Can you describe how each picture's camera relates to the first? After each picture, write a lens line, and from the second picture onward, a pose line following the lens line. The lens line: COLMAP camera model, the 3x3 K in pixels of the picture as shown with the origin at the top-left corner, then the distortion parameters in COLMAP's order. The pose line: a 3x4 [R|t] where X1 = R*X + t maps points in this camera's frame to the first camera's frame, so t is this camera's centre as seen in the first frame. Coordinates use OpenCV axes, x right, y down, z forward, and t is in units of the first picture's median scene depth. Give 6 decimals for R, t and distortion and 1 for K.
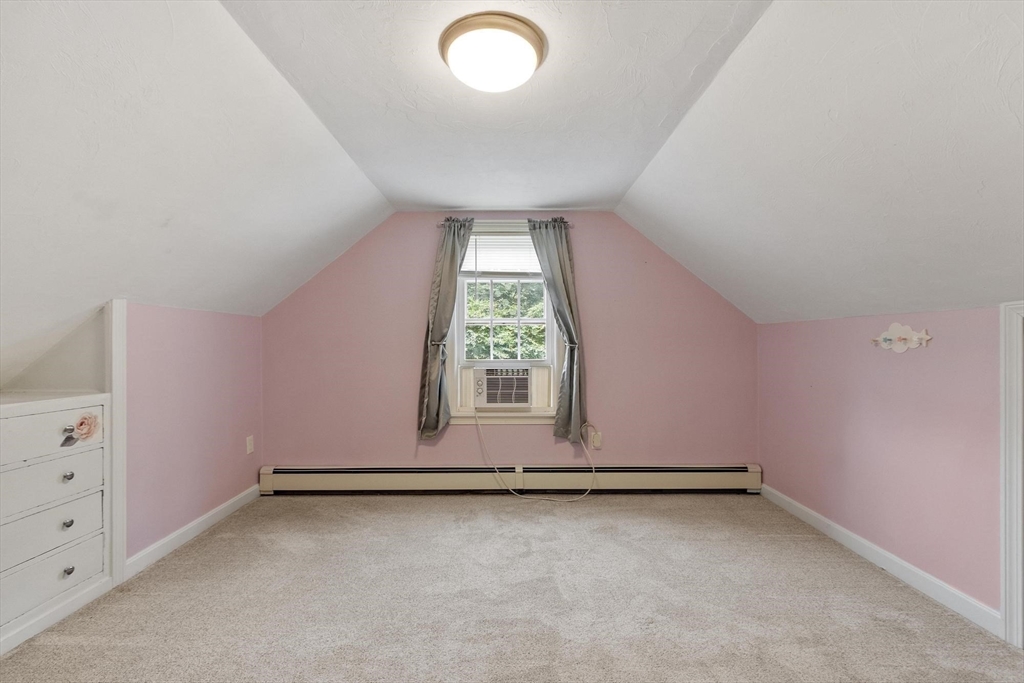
lens RADIAL K [[448.2, 0, 512.3], [0, 448.2, 343.4], [0, 0, 1]] dist [-0.000536, -0.000282]
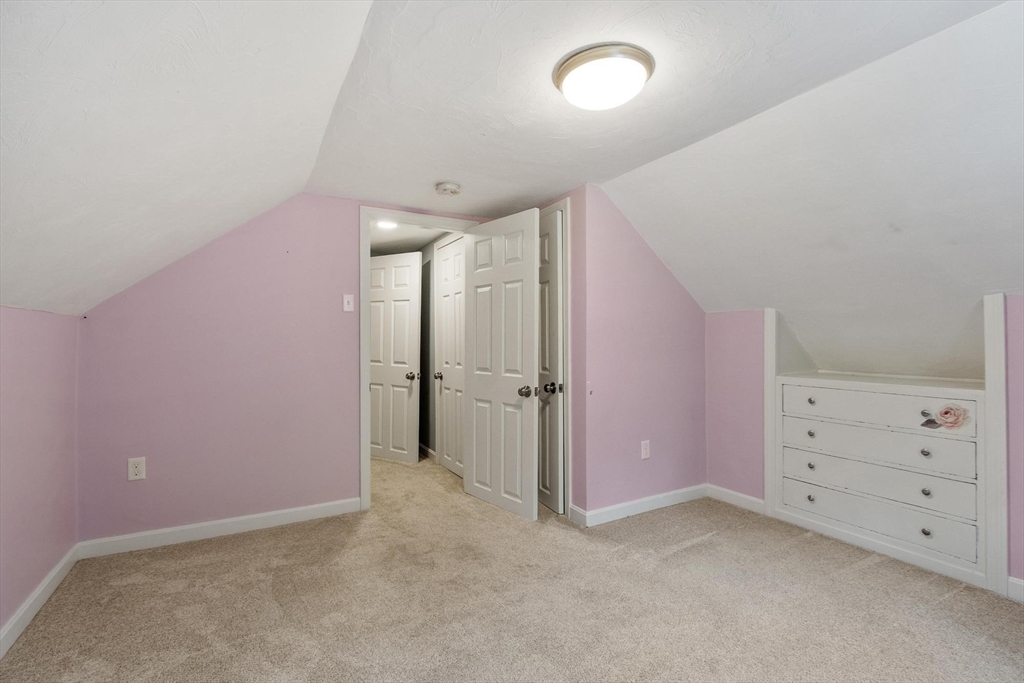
lens RADIAL K [[448.2, 0, 511.7], [0, 448.2, 344.1], [0, 0, 1]] dist [-0.000536, -0.000282]
pose [[-0.866556, -0.007532, -0.499023, 0.534204], [-0.003238, 0.999950, -0.009470, 0.022839], [0.499070, -0.006590, -0.866537, 1.427947]]
